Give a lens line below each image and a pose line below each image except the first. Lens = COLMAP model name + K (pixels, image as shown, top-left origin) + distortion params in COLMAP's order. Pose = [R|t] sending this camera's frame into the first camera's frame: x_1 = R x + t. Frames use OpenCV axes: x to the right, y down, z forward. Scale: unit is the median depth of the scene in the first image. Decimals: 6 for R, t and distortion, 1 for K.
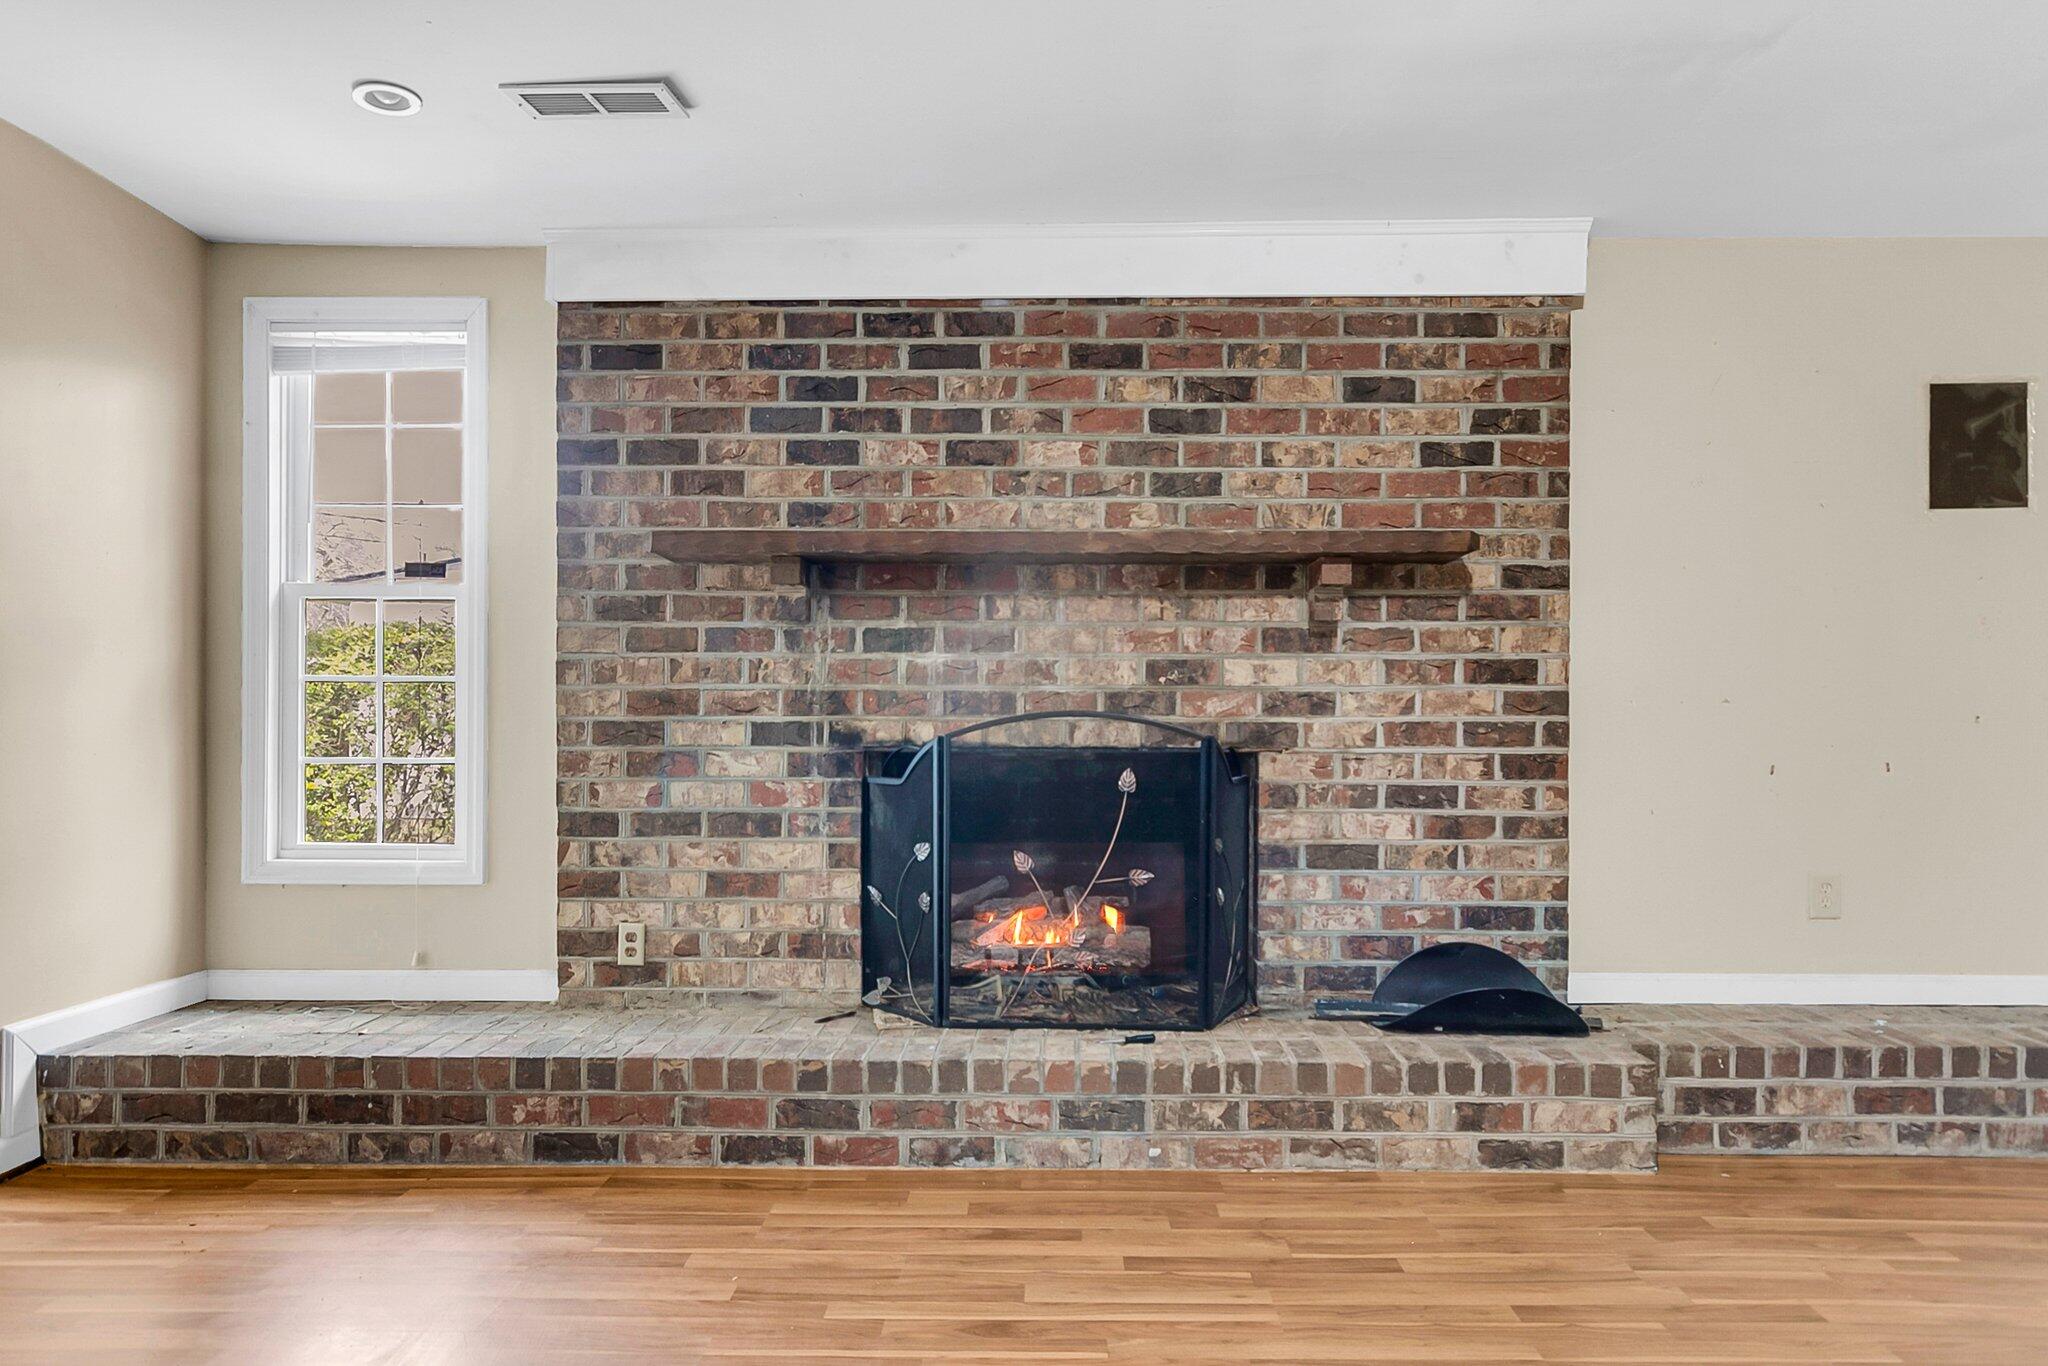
lens RADIAL K [[1255.7, 0, 1040.8], [0, 1255.7, 713.0], [0, 0, 1]] dist [-0.009056, 0.008172]
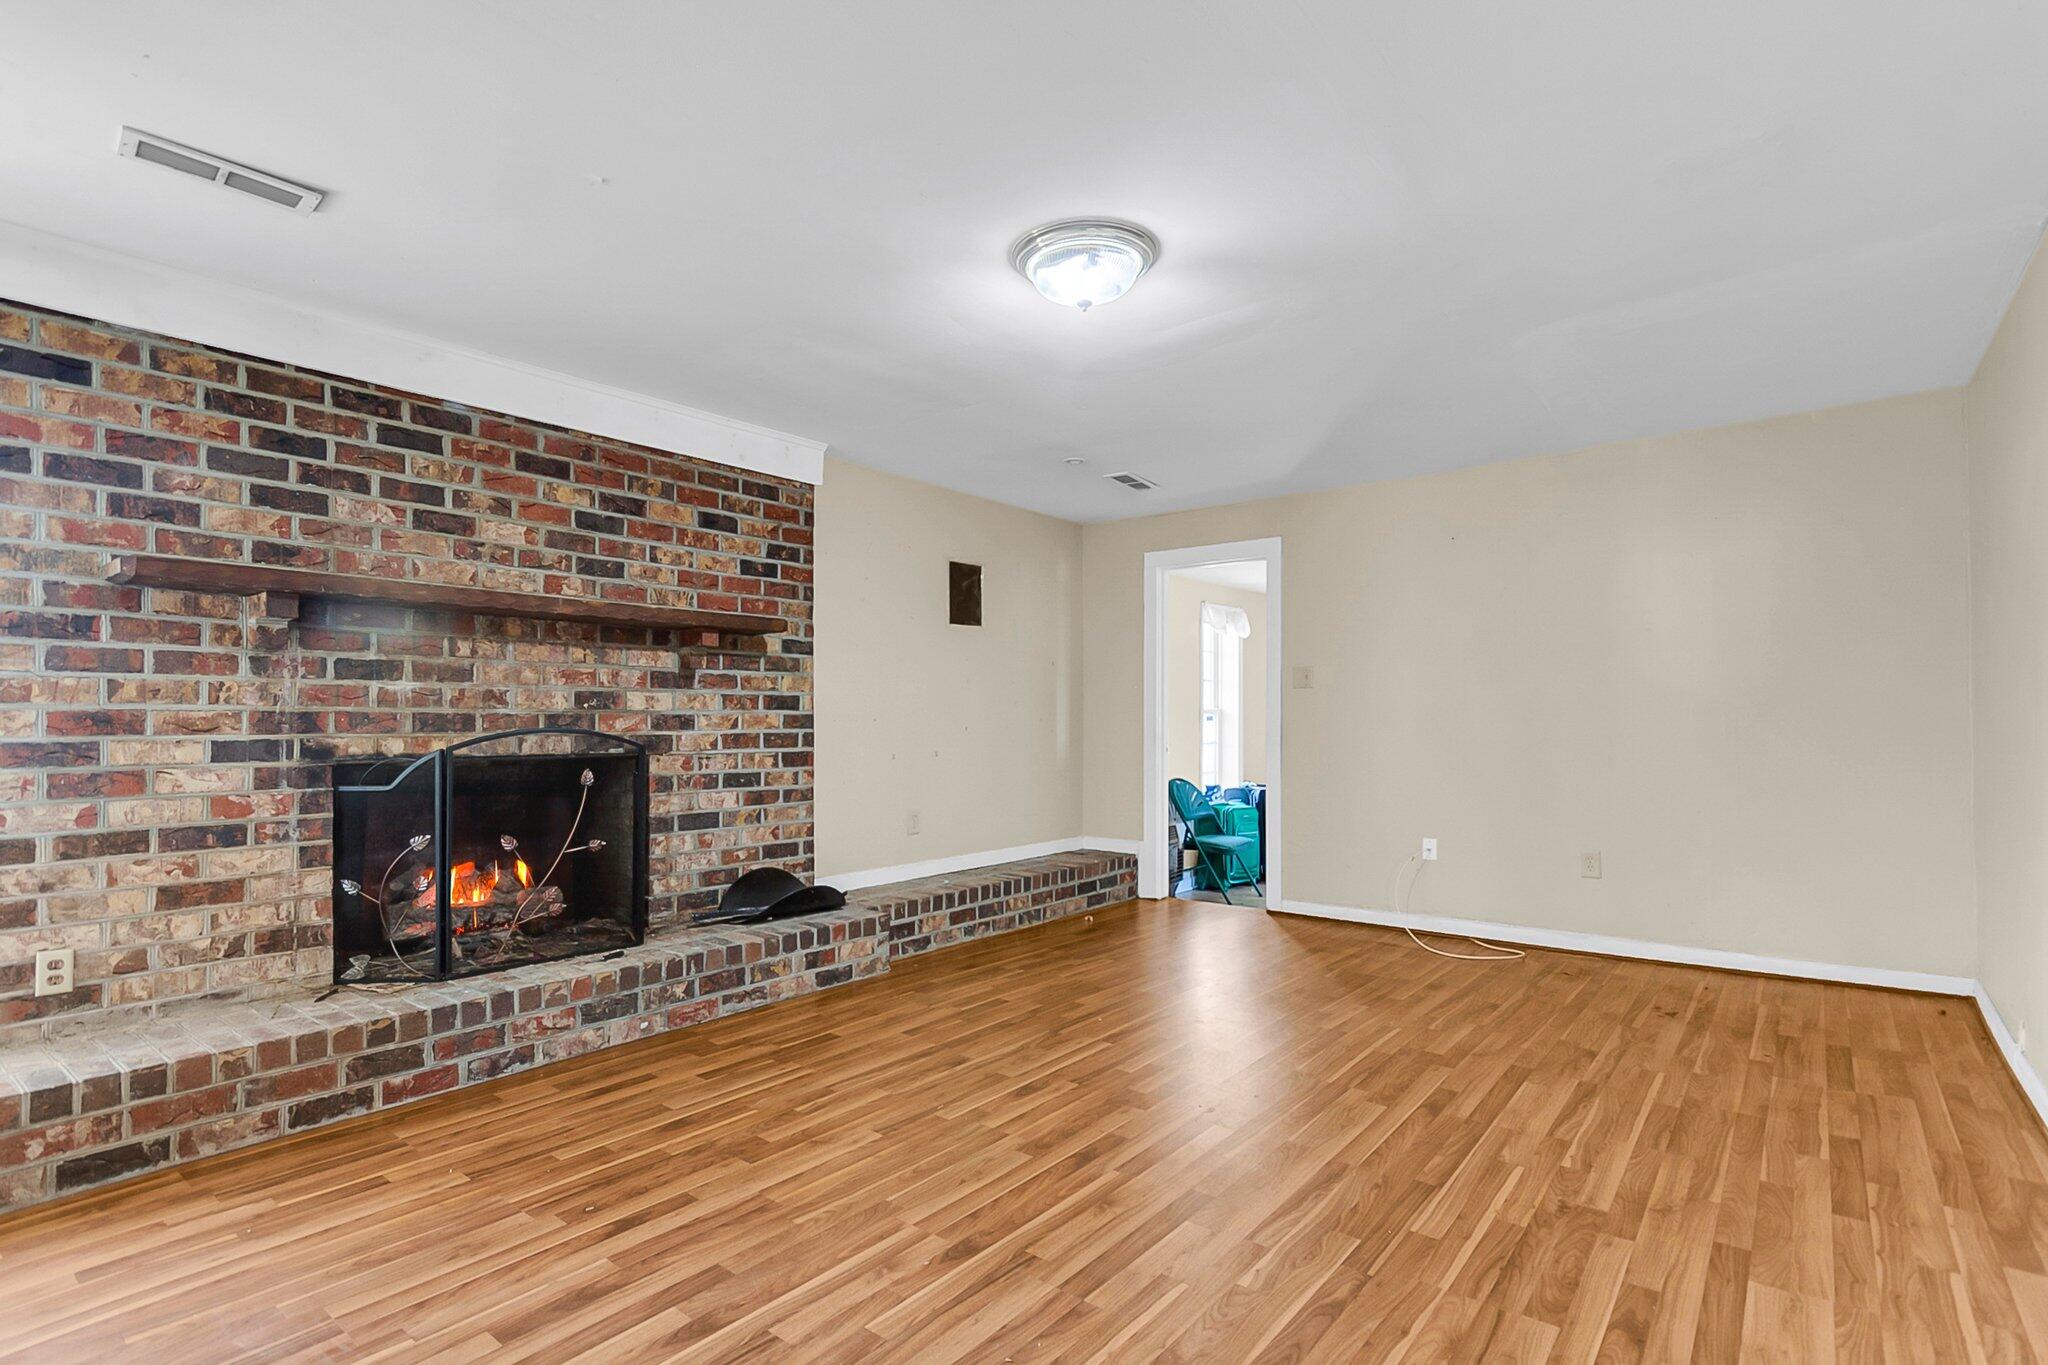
lens RADIAL K [[988.7, 0, 1022.3], [0, 988.7, 725.1], [0, 0, 1]] dist [-0.000406, 0.002369]
pose [[0.615967, -0.005060, 0.787756, -0.472596], [0.006073, 0.999980, 0.001675, -0.003391], [-0.787749, 0.003753, 0.615985, -0.062712]]
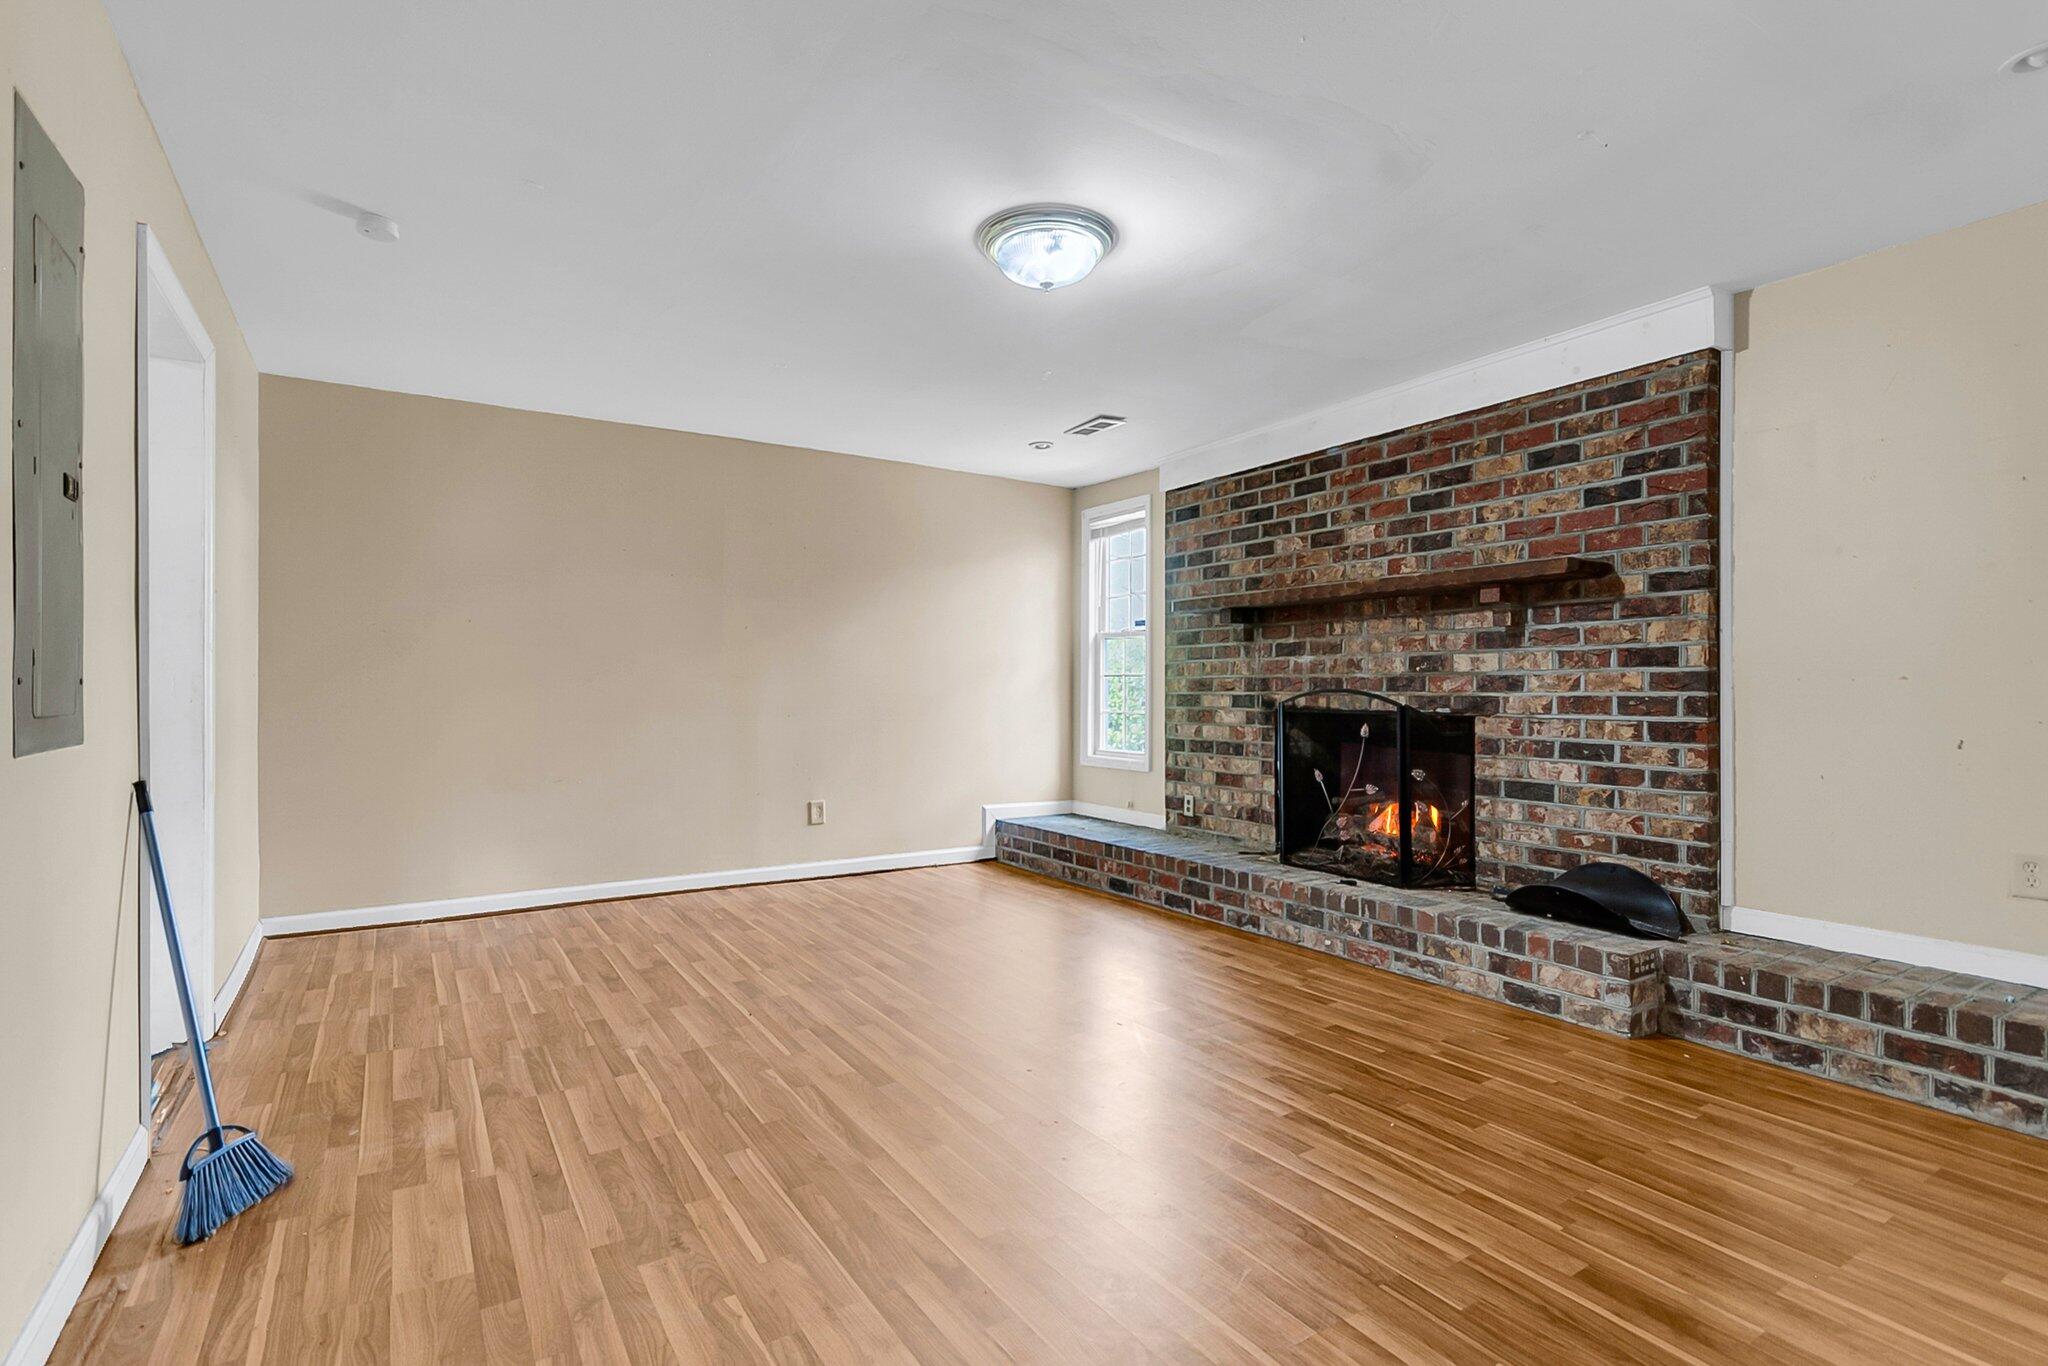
lens RADIAL K [[988.7, 0, 1029.7], [0, 988.7, 687.6], [0, 0, 1]] dist [-0.000406, 0.002369]
pose [[0.550628, -0.003582, -0.834743, 0.862280], [-0.000604, 0.999989, -0.004689, 0.003176], [0.834751, 0.003087, 0.550619, -0.085277]]
